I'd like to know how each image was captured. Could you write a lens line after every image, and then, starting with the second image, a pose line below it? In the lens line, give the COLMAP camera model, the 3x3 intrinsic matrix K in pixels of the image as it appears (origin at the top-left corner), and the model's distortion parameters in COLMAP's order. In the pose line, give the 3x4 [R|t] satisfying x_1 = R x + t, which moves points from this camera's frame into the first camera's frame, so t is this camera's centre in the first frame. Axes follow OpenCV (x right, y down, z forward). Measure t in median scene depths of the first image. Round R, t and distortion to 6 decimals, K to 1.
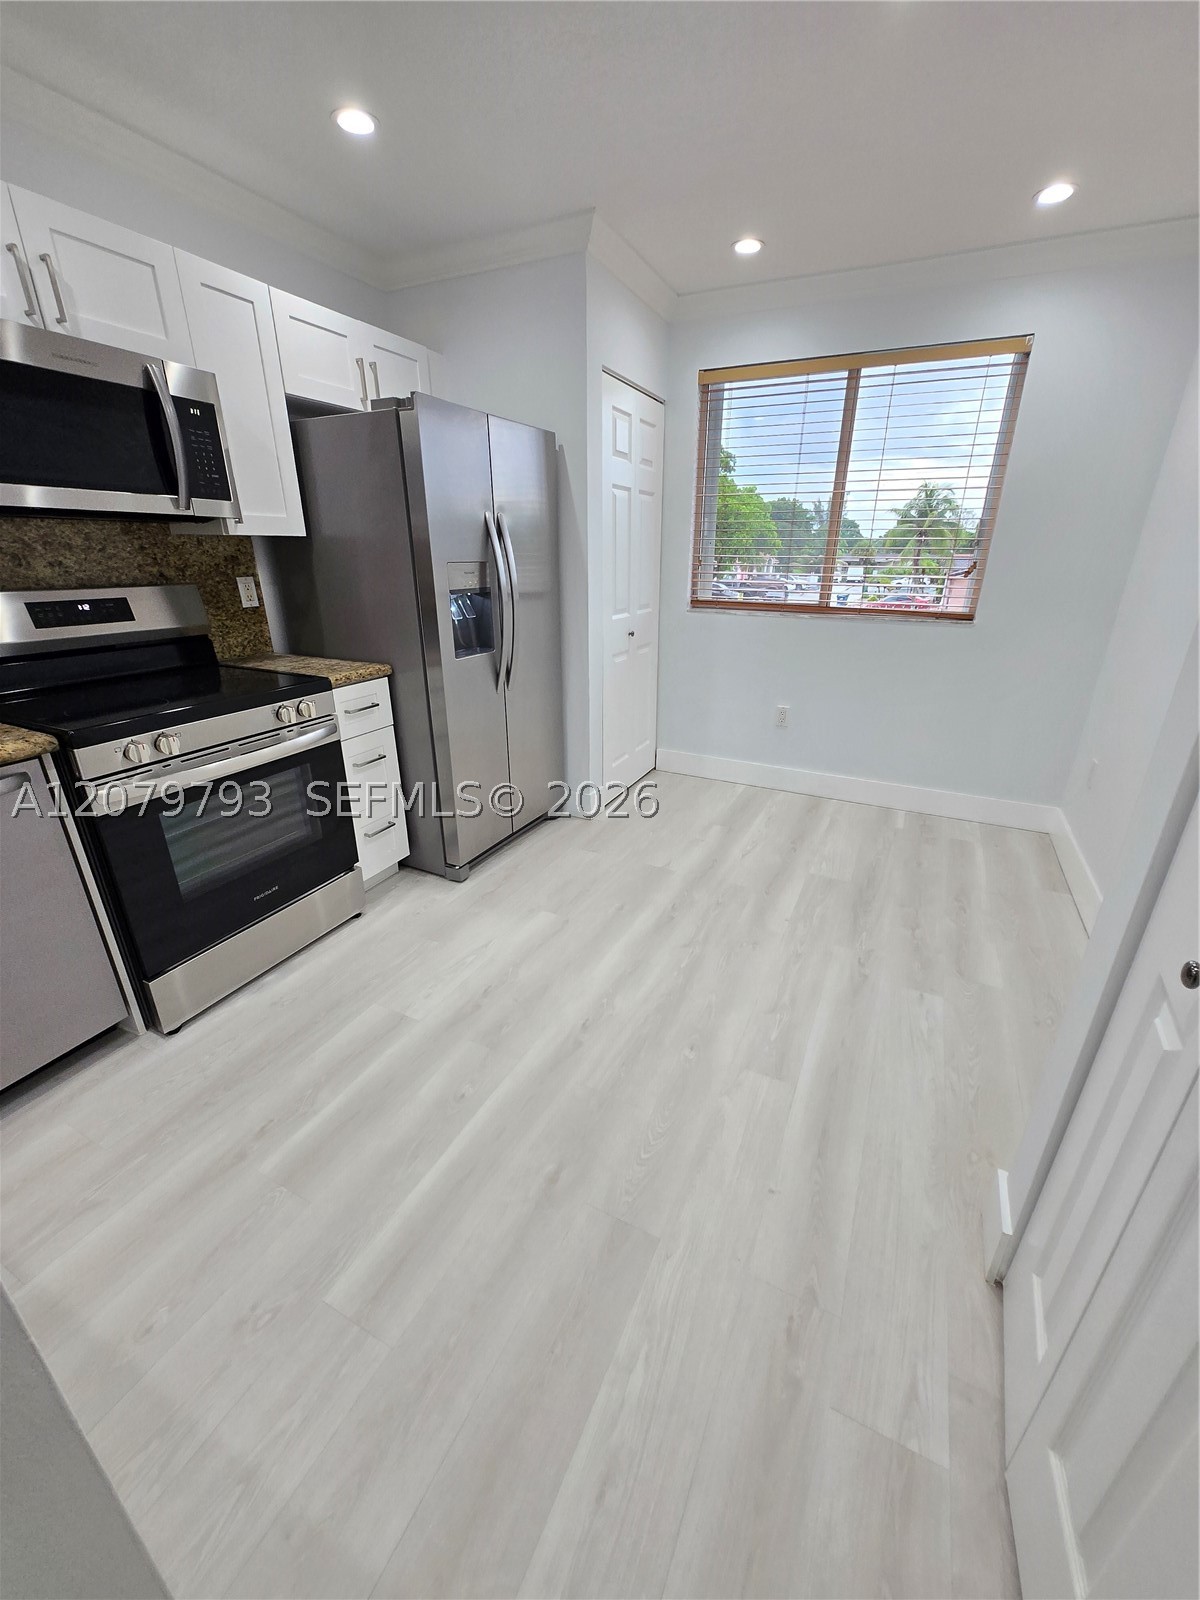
lens RADIAL K [[617.4, 0, 600.0], [0, 617.4, 800.0], [0, 0, 1]] dist [0.002011, 0.000061]
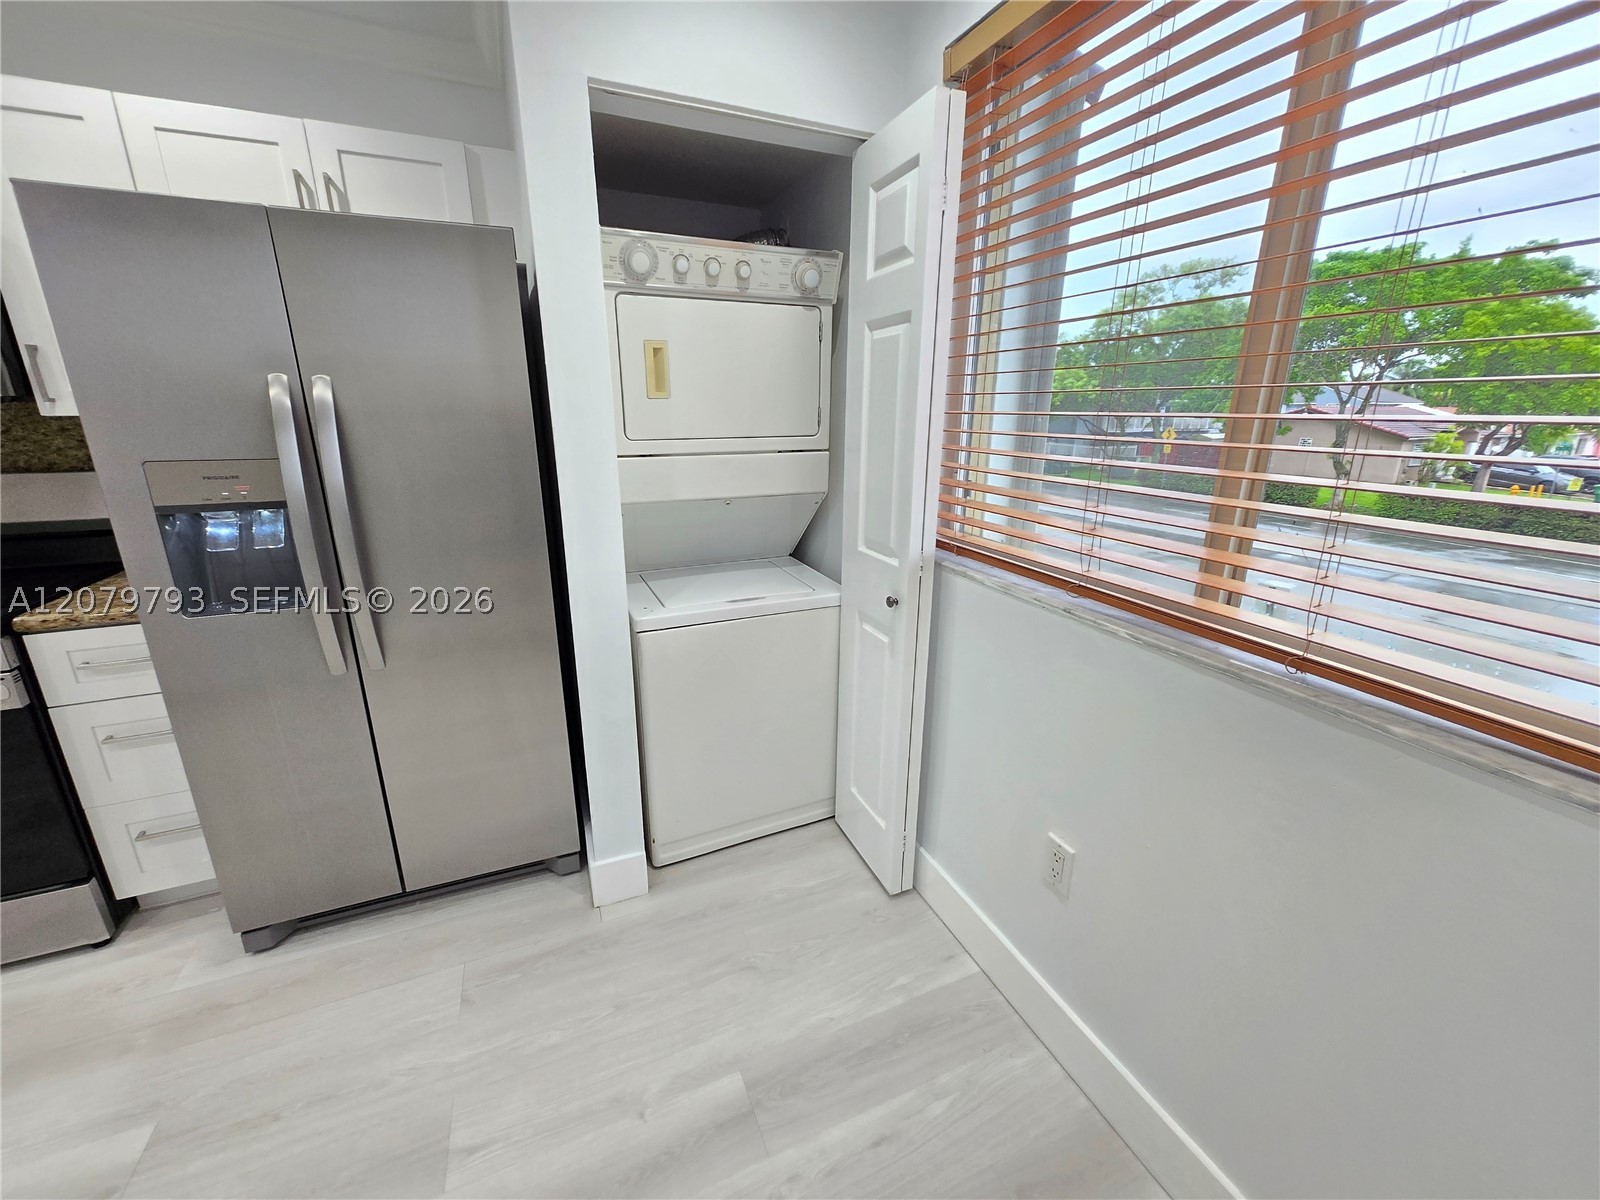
lens RADIAL K [[615.3, 0, 800.0], [0, 615.3, 600.0], [0, 0, 1]] dist [-0.014327, -0.000001]
pose [[0.769455, 0.191740, -0.609241, 0.405719], [-0.246604, 0.969095, -0.006460, -0.276444], [0.589174, 0.155212, 0.792958, 0.635490]]
